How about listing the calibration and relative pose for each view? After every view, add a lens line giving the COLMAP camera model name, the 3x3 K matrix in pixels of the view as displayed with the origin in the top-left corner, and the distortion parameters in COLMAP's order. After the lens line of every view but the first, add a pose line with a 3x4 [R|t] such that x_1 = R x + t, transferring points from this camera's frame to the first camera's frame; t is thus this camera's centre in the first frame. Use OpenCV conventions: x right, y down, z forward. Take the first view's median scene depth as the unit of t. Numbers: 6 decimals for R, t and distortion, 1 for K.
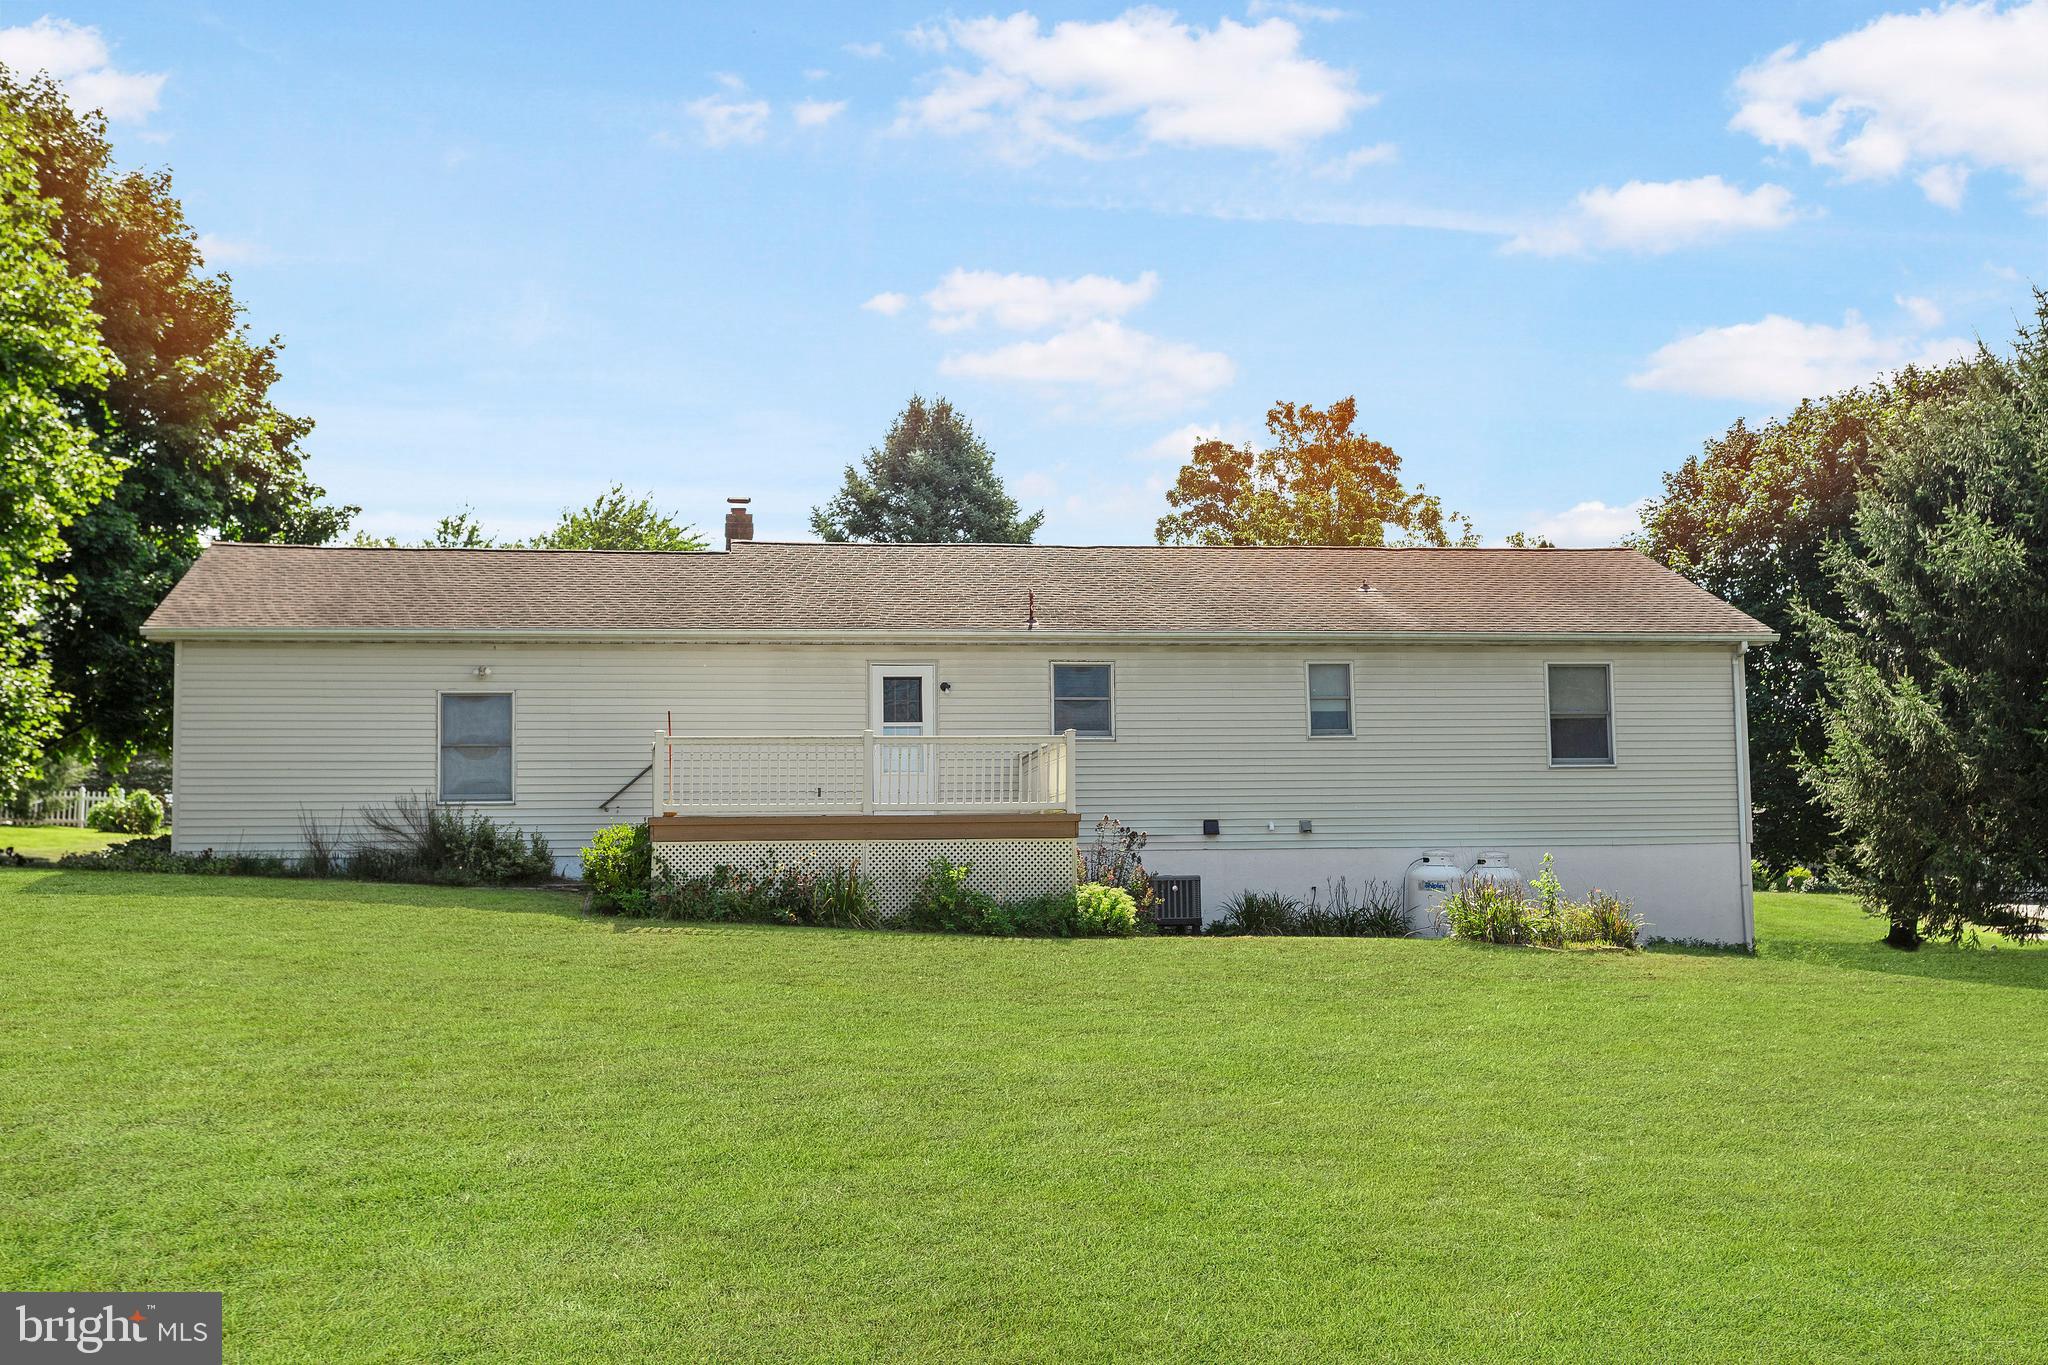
lens RADIAL K [[2285.7, 0, 1024.0], [0, 2285.7, 682.5], [0, 0, 1]] dist [0.004515, -0.005555]
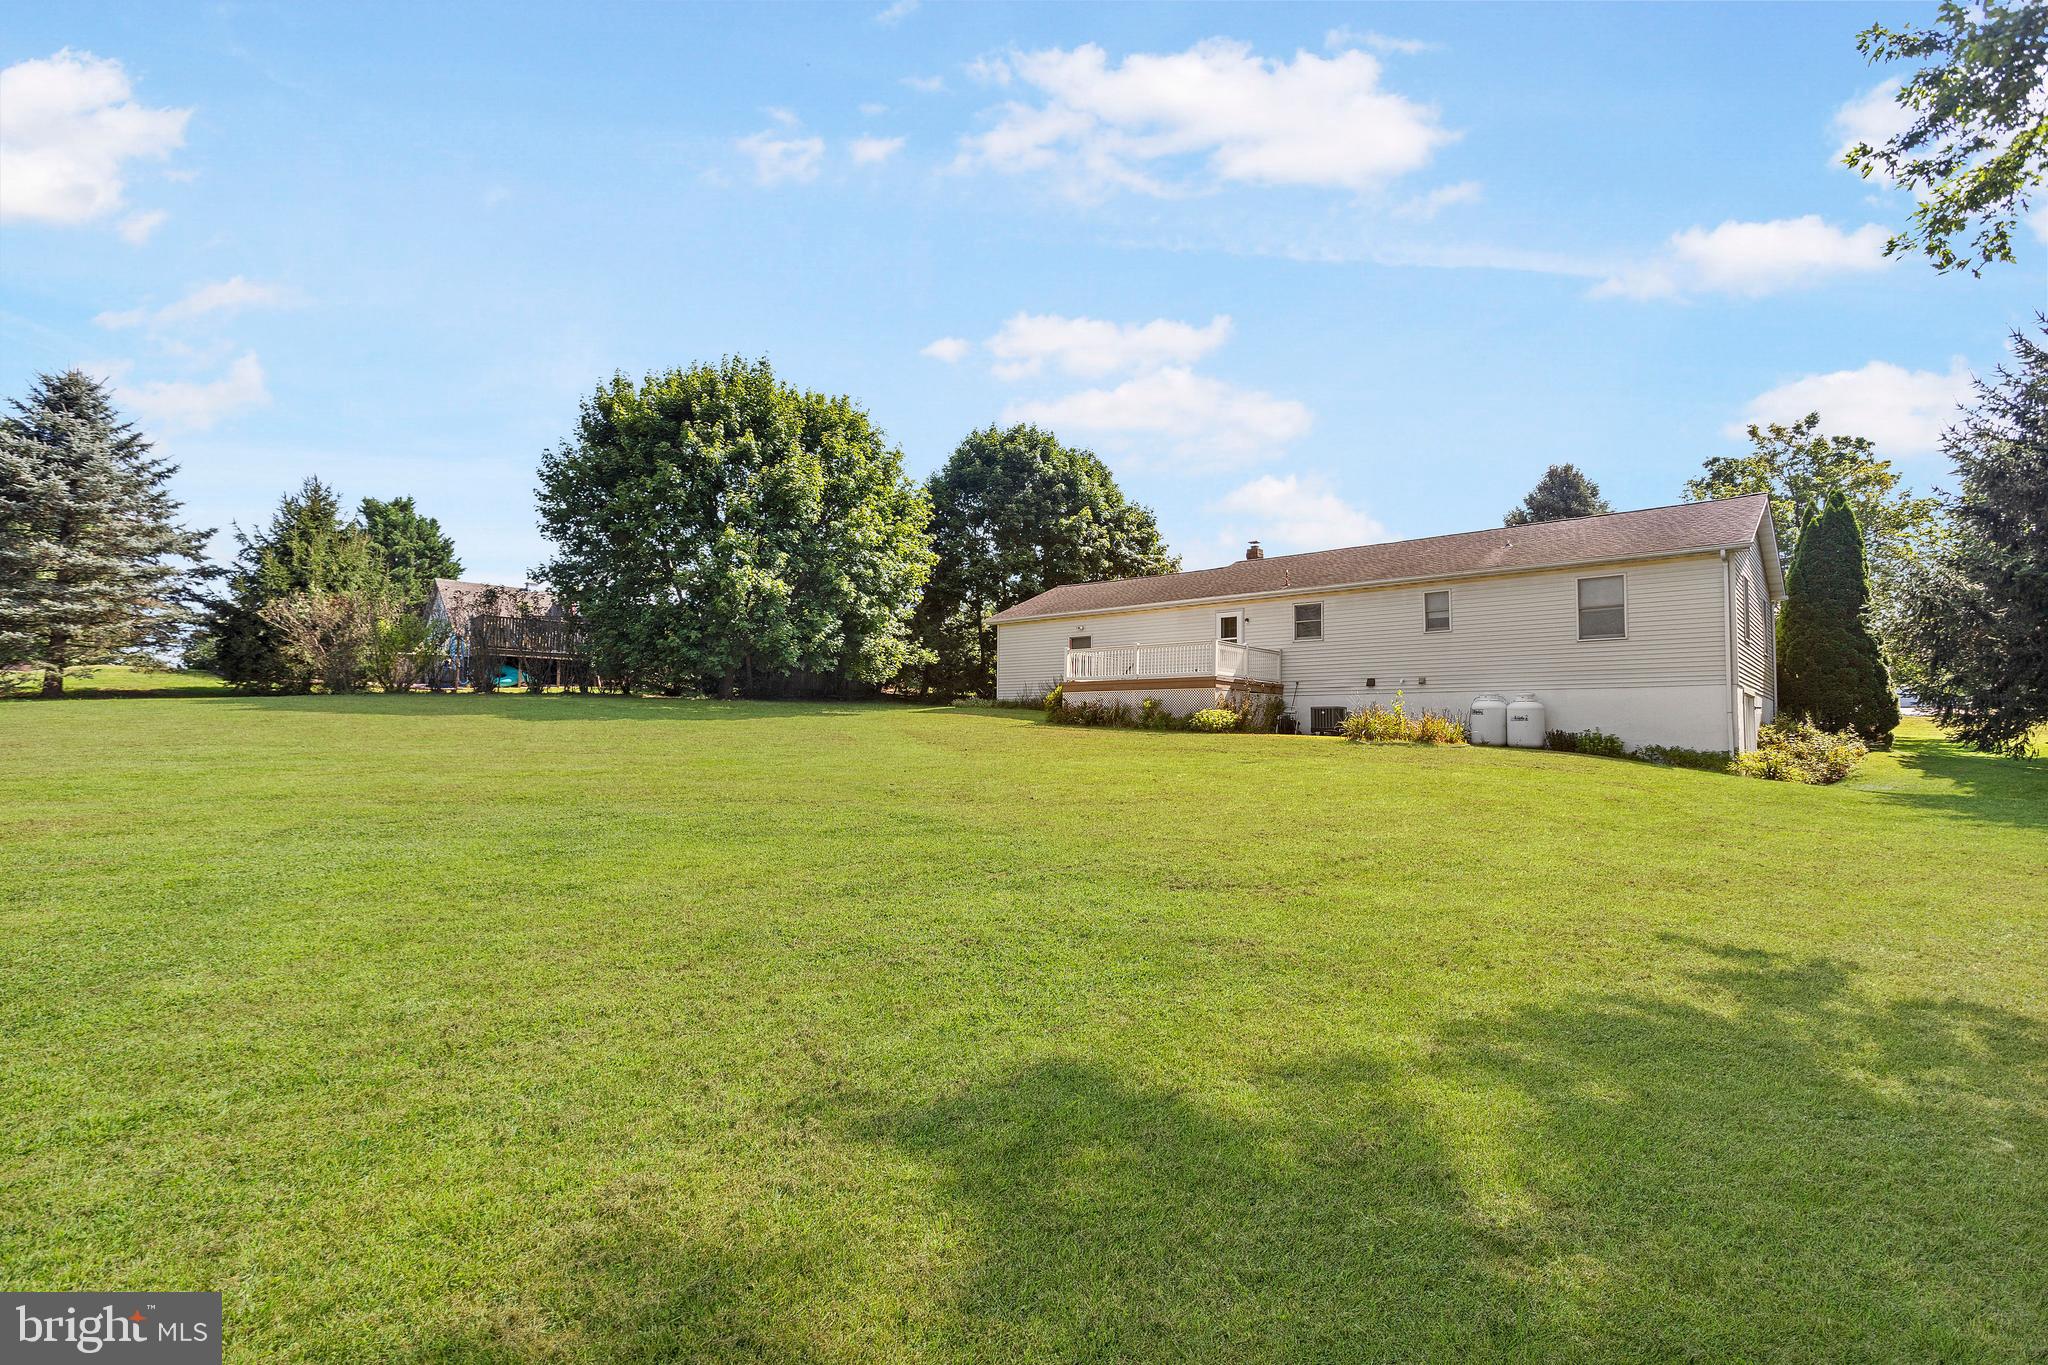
lens RADIAL K [[971.6, 0, 1020.8], [0, 971.6, 666.1], [0, 0, 1]] dist [0.002515, 0.000420]
pose [[0.632841, -0.035936, -0.773447, 0.539371], [0.056255, 0.998416, -0.000361, 0.033690], [0.772235, -0.043282, 0.633861, 0.253028]]
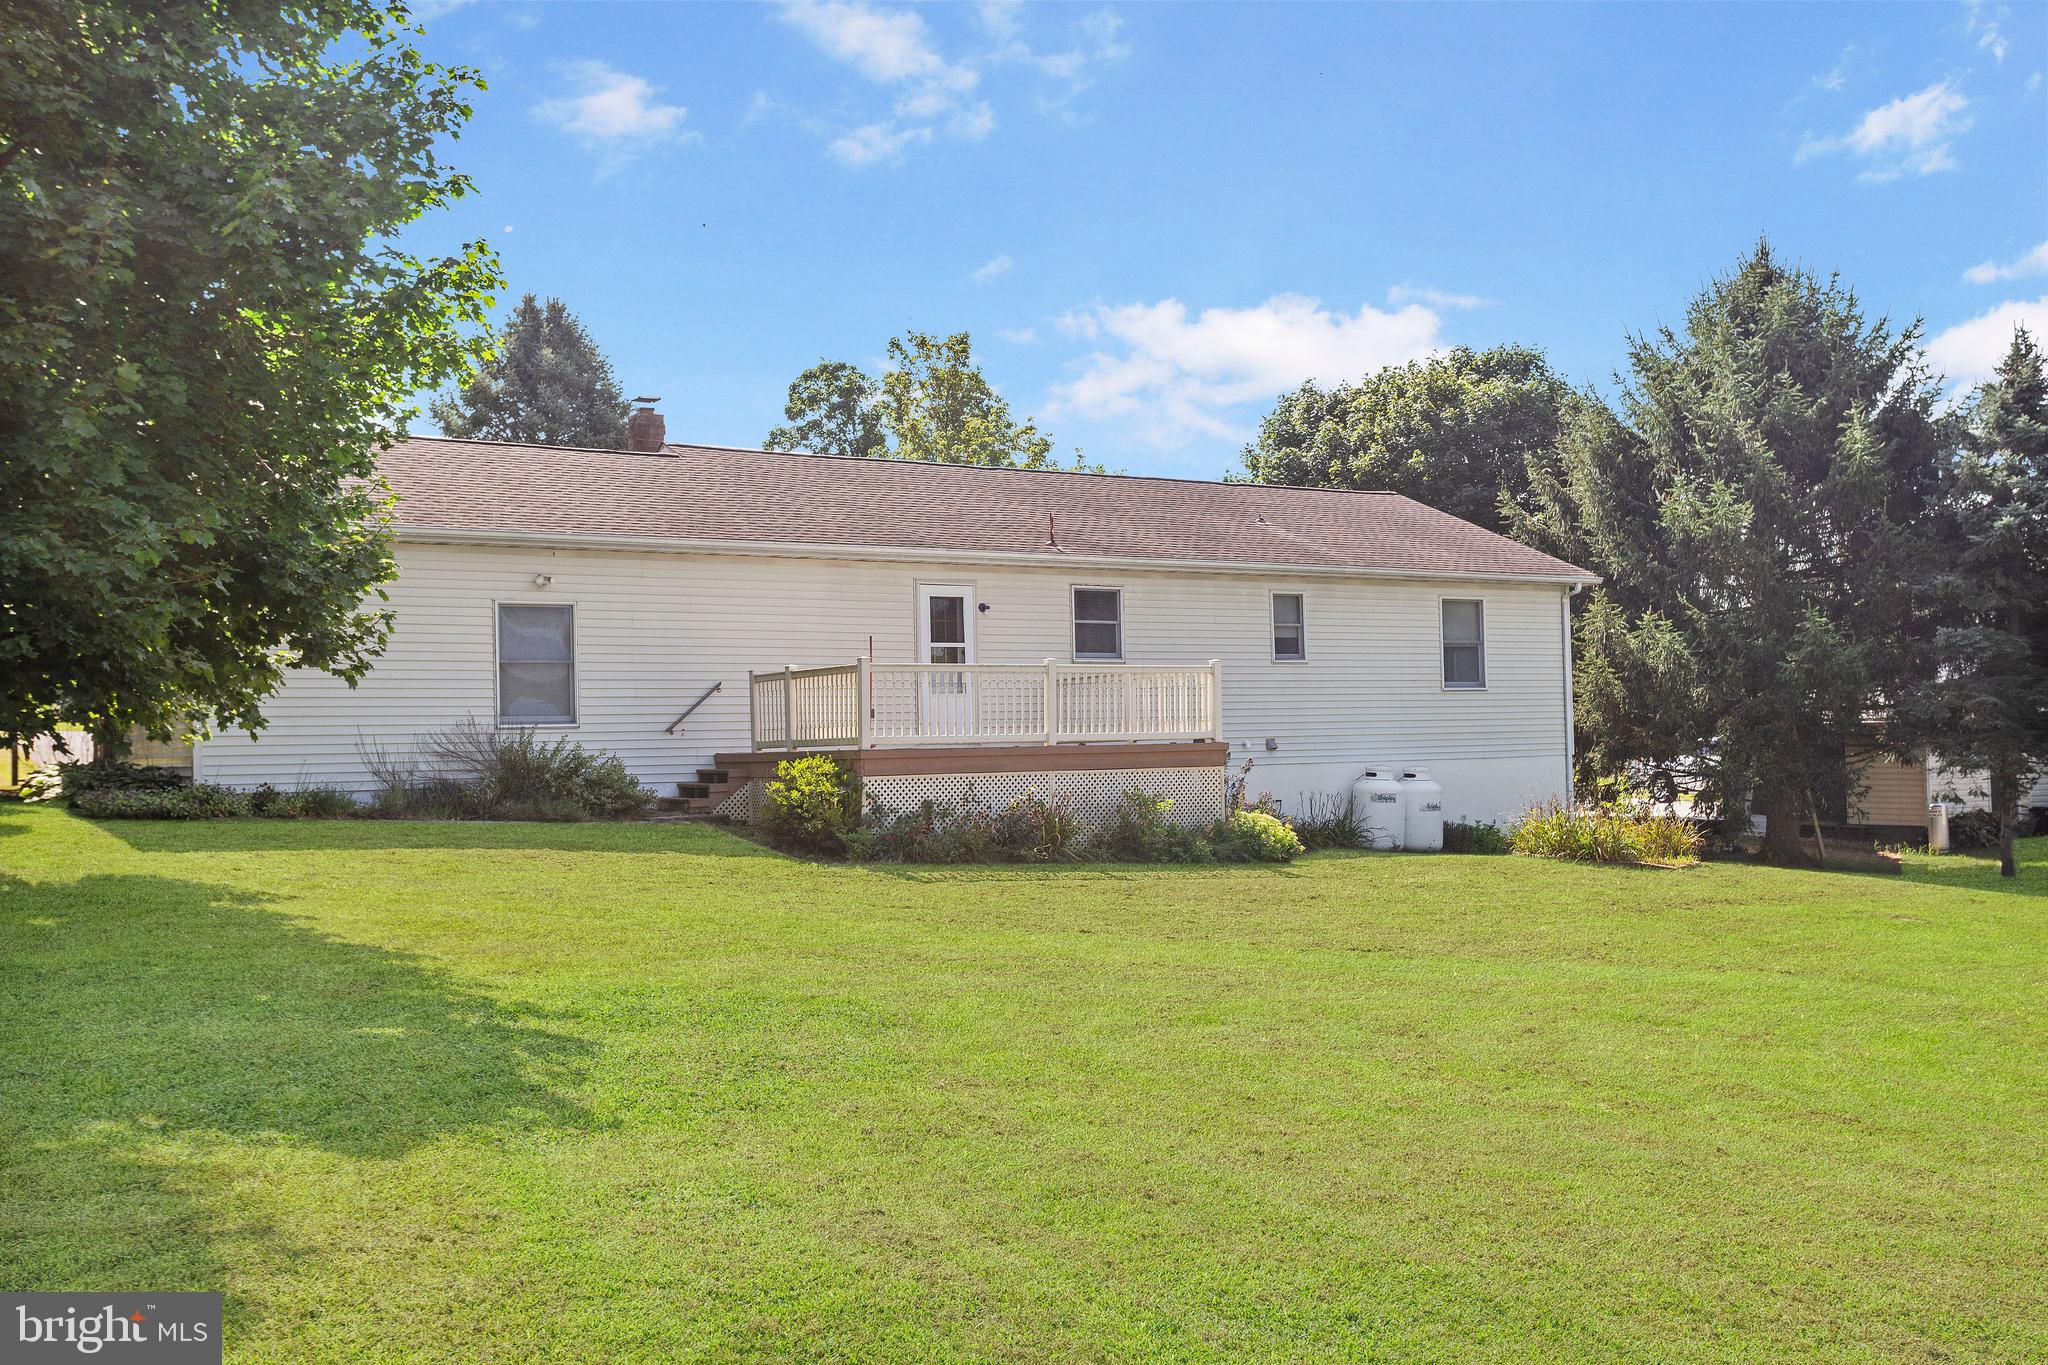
lens RADIAL K [[1942.2, 0, 1024.0], [0, 1942.2, 682.5], [0, 0, 1]] dist [0.004261, -0.000469]
pose [[0.911170, 0.008555, 0.411942, -0.368867], [-0.032638, 0.998141, 0.051464, -0.009745], [-0.410737, -0.060337, 0.909755, 0.219976]]
